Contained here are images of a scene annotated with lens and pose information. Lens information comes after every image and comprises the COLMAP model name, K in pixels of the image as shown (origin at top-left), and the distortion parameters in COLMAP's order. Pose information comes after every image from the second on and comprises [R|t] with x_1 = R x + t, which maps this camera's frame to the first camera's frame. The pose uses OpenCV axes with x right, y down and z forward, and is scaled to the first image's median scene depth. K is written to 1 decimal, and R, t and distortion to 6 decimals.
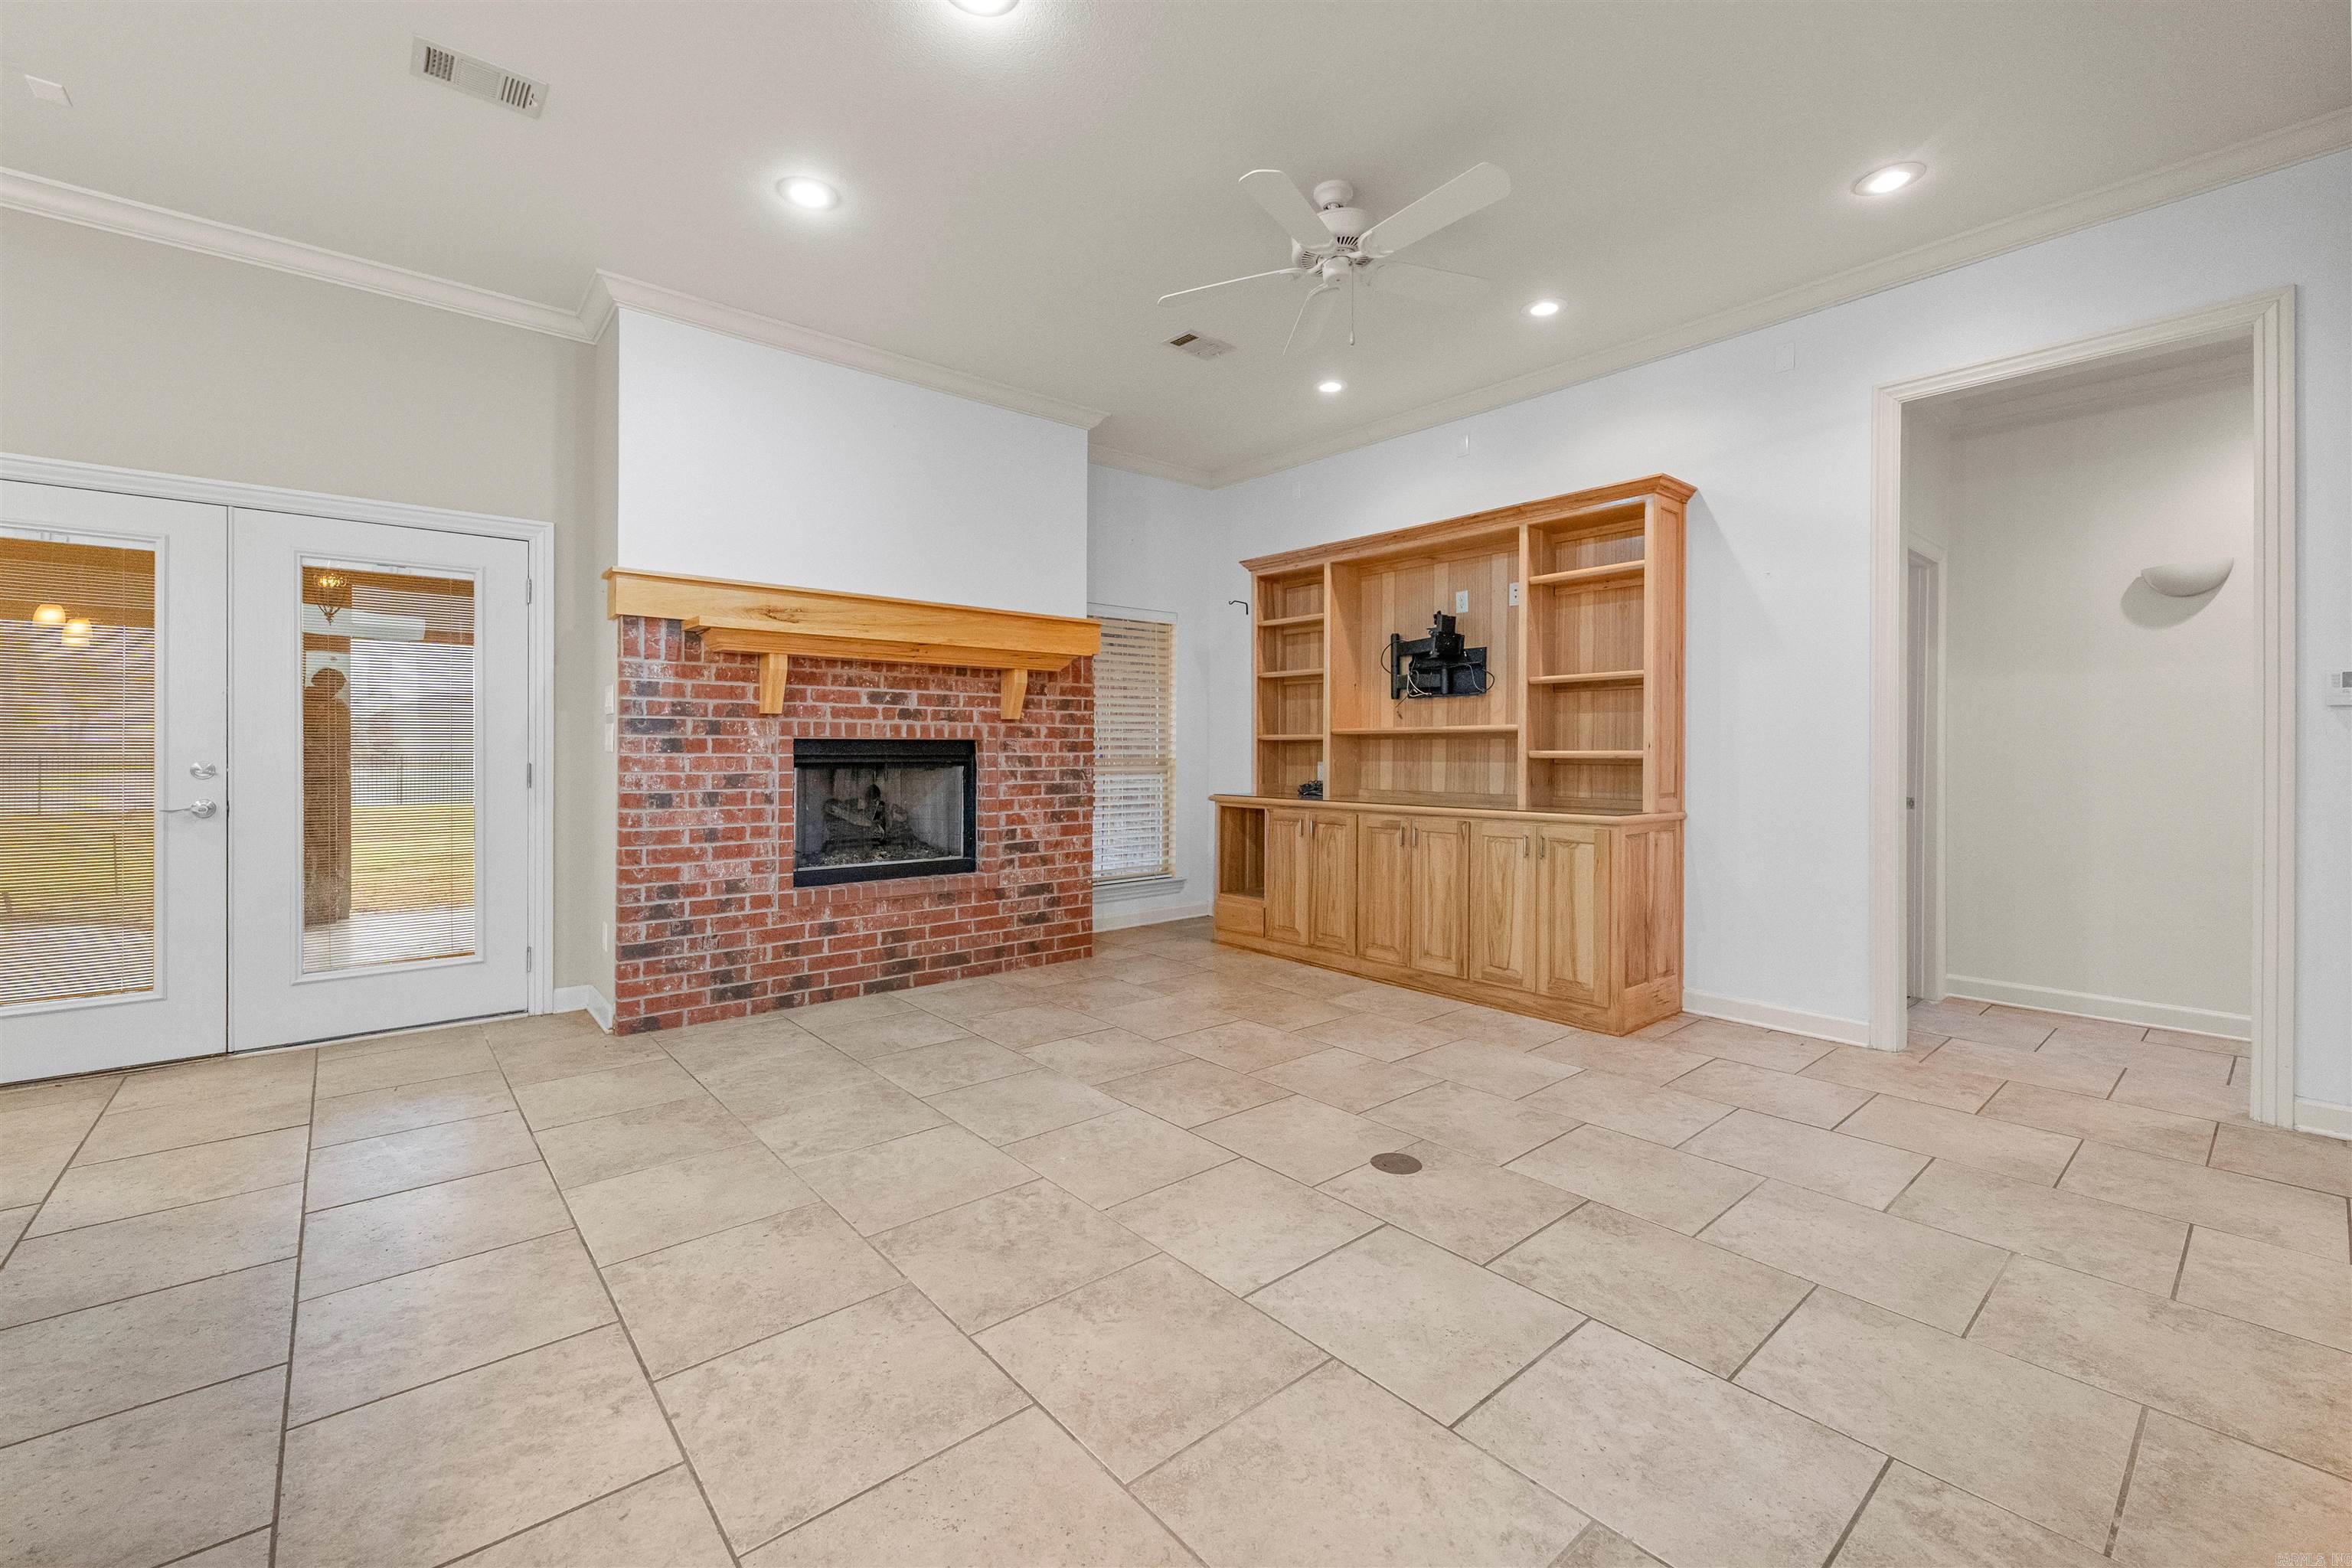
lens RADIAL K [[962.0, 0, 1161.7], [0, 962.0, 750.8], [0, 0, 1]] dist [0.007705, -0.003415]
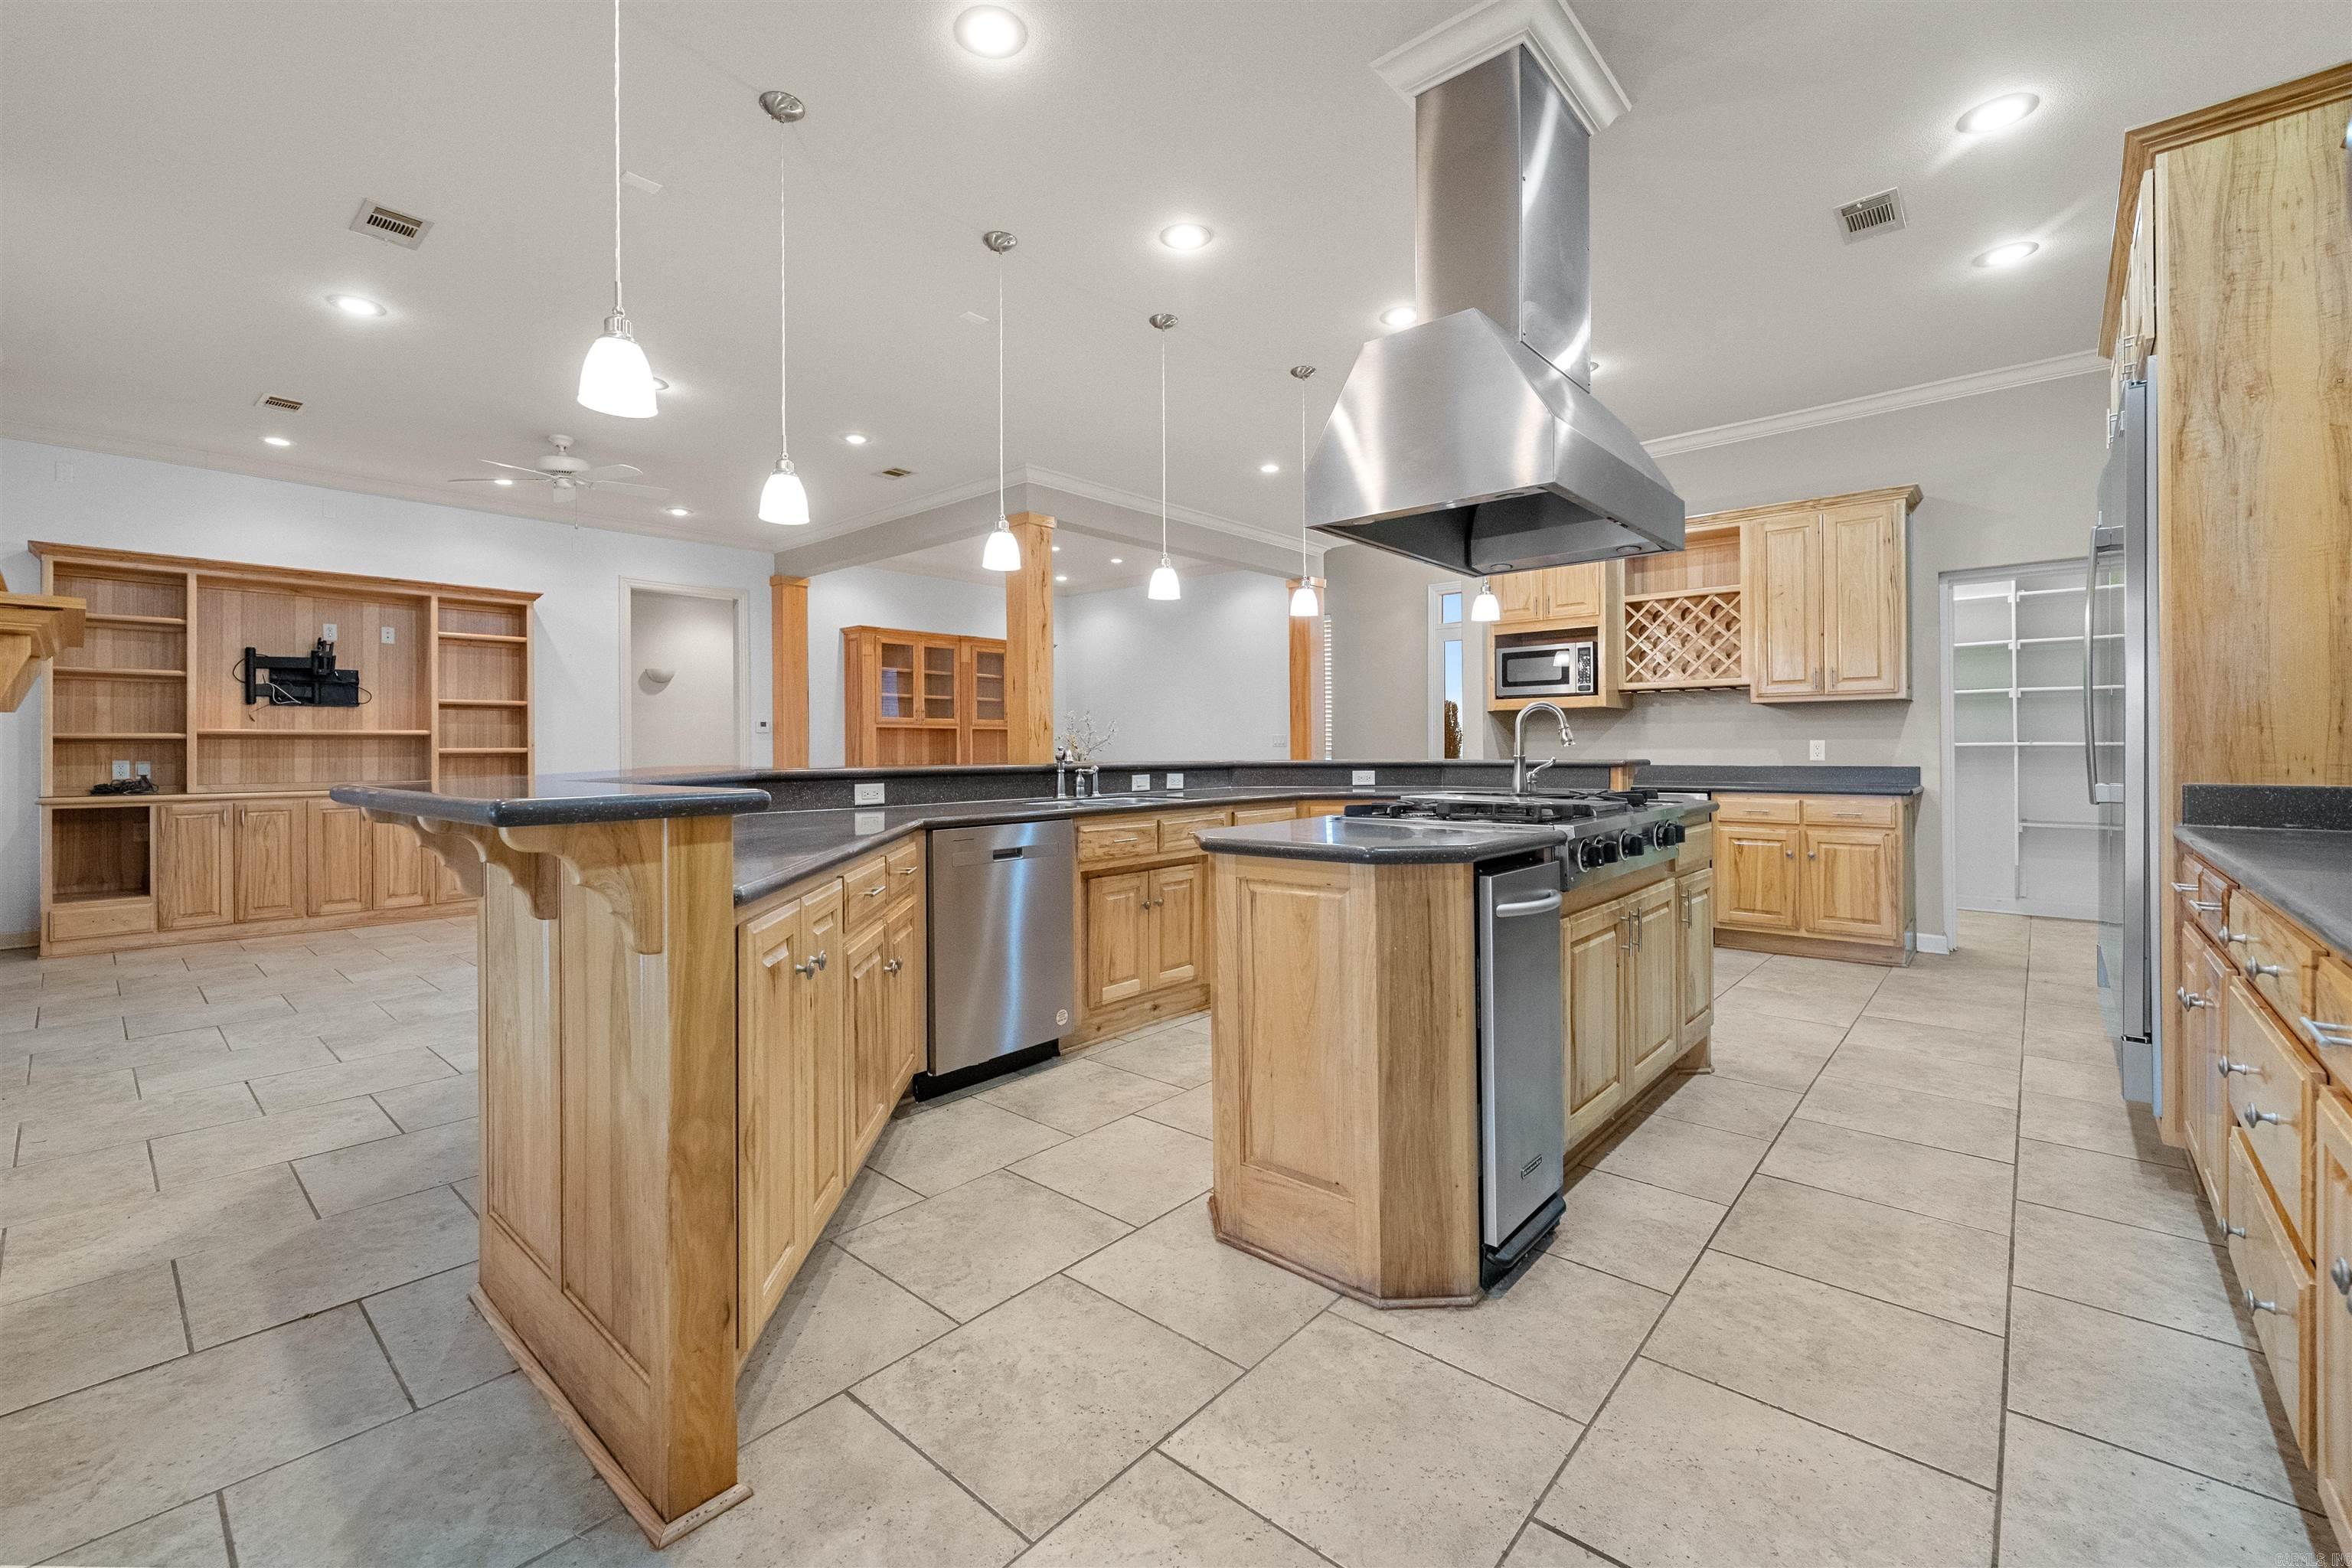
lens RADIAL K [[962.0, 0, 1163.5], [0, 962.0, 742.5], [0, 0, 1]] dist [0.007705, -0.003415]
pose [[-0.147649, 0.005226, 0.989026, -1.451512], [0.006577, 0.999969, -0.004302, 0.006032], [-0.989018, 0.005869, -0.147679, 0.122220]]
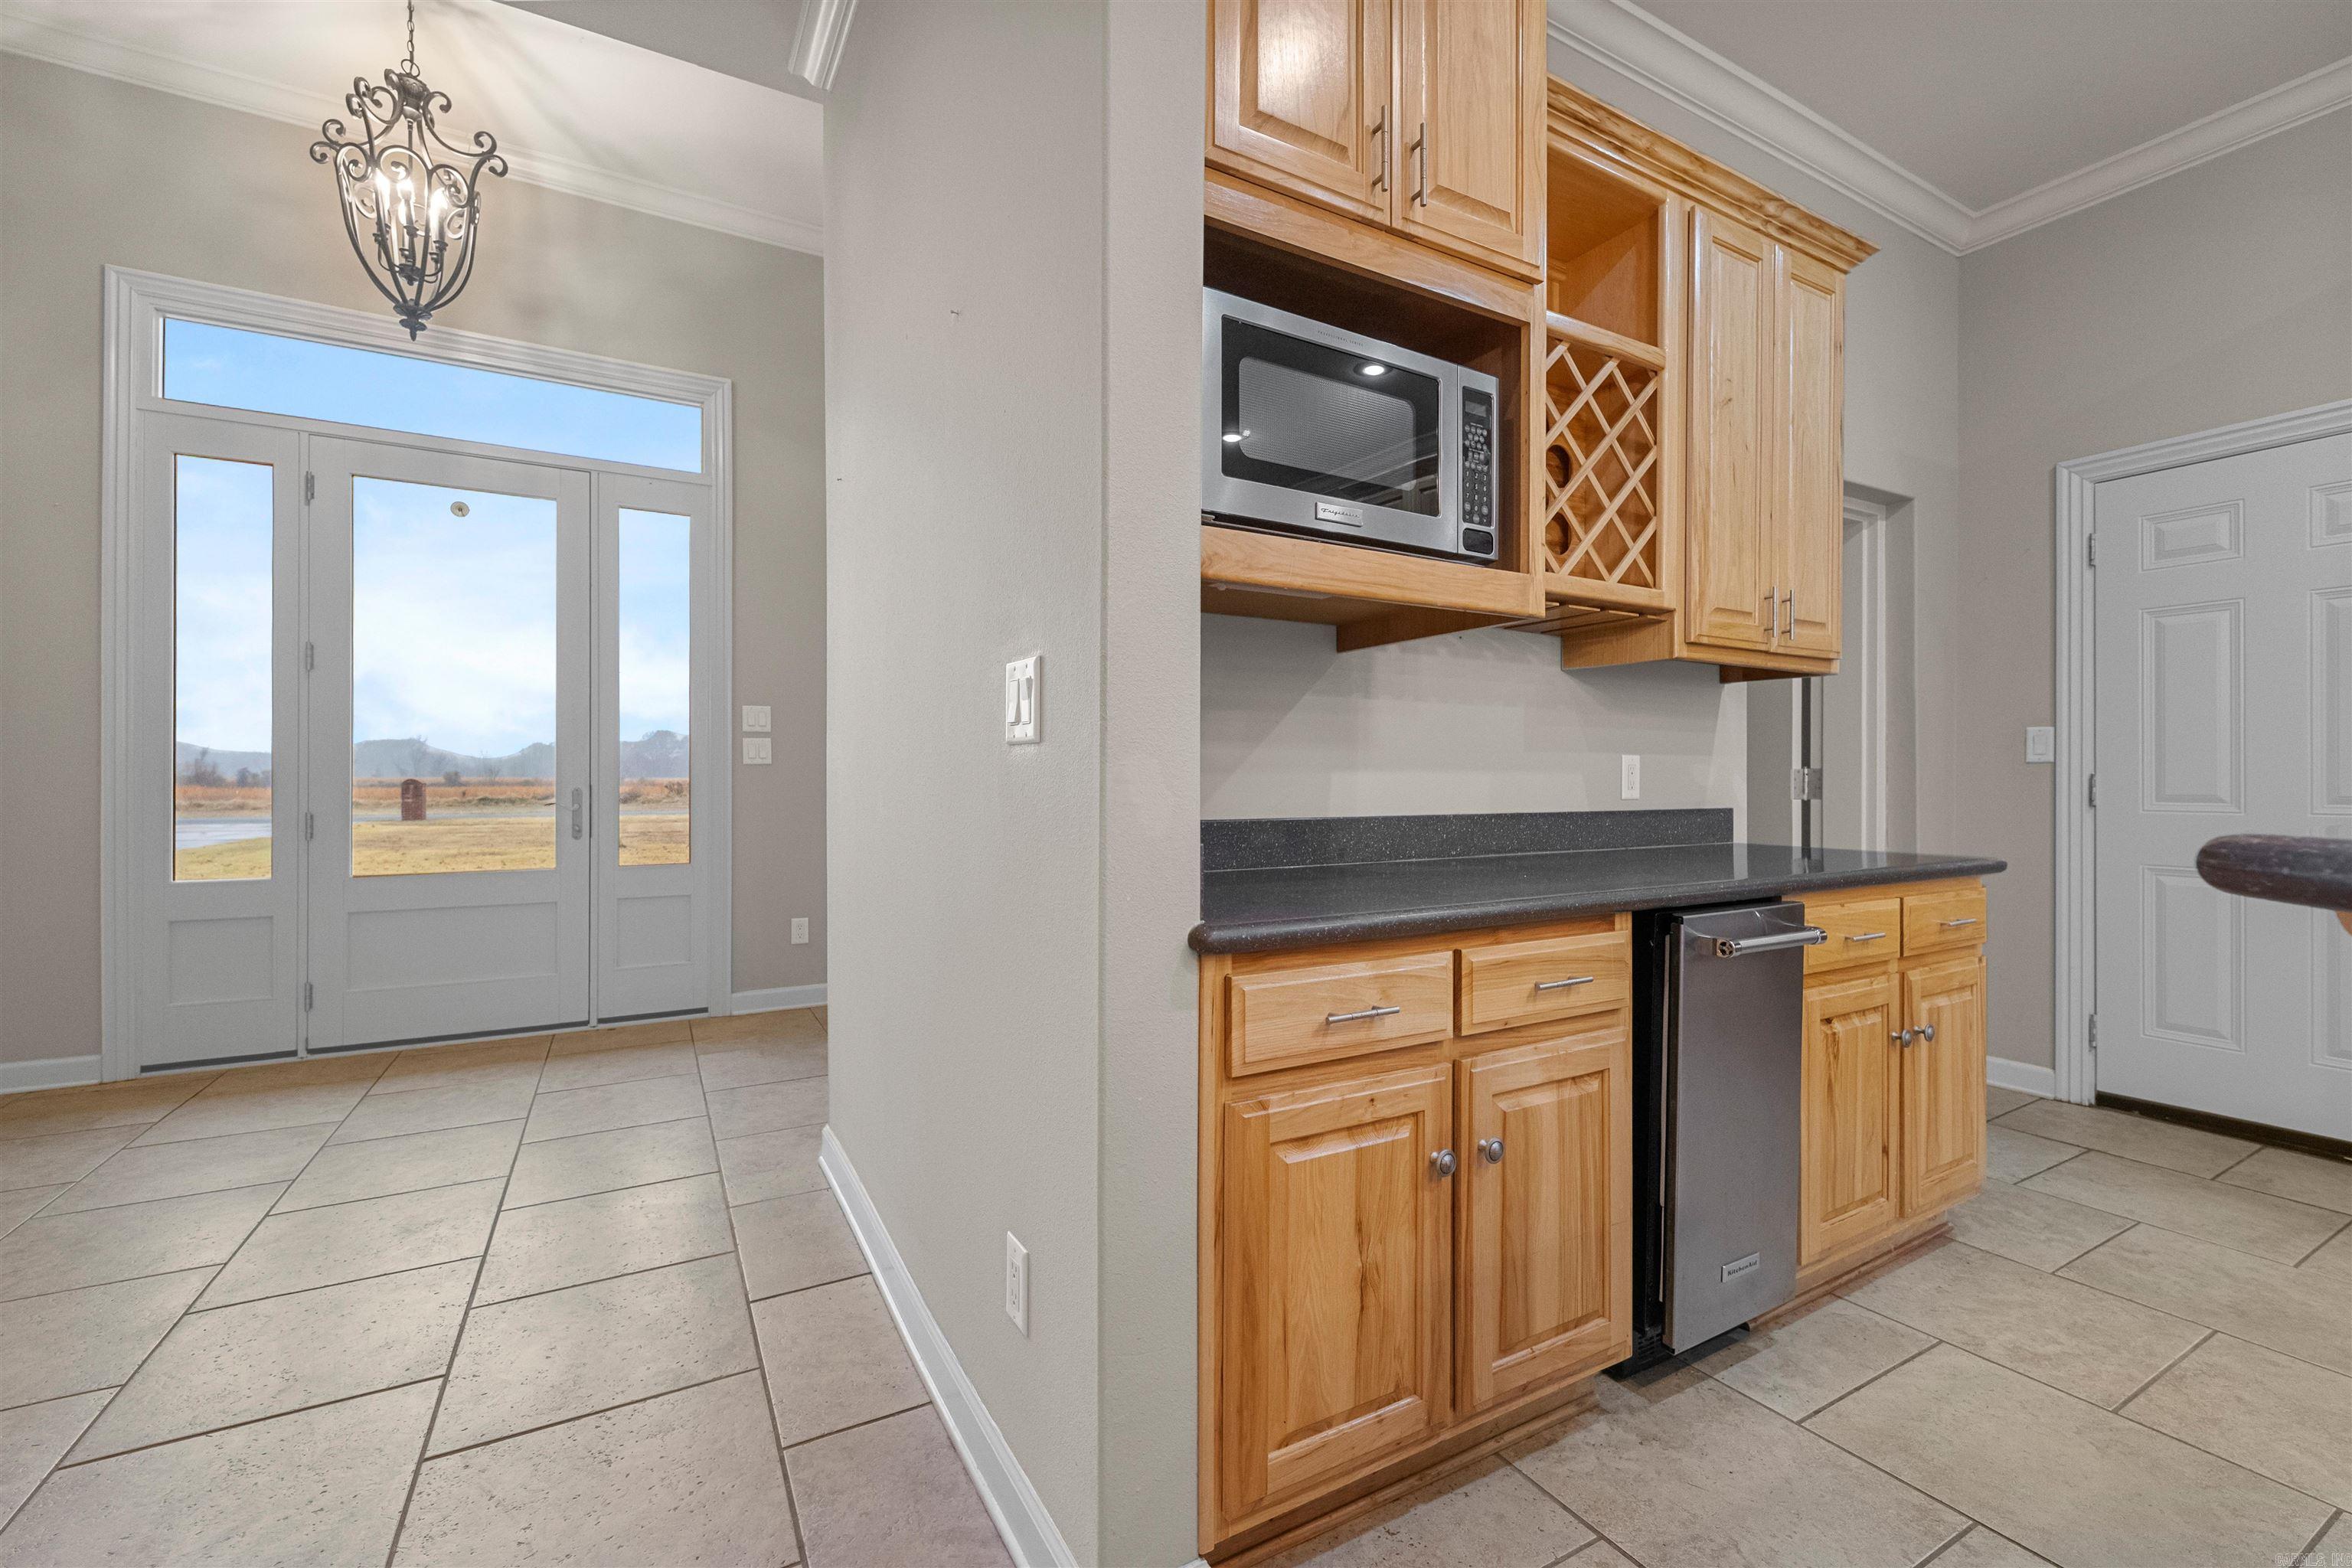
lens RADIAL K [[962.0, 0, 1172.6], [0, 962.0, 780.8], [0, 0, 1]] dist [0.007705, -0.003415]
pose [[-0.982264, -0.001943, 0.187491, -0.023028], [-0.001051, 0.999988, 0.004856, 0.017775], [-0.187498, 0.004573, -0.982254, -0.322515]]
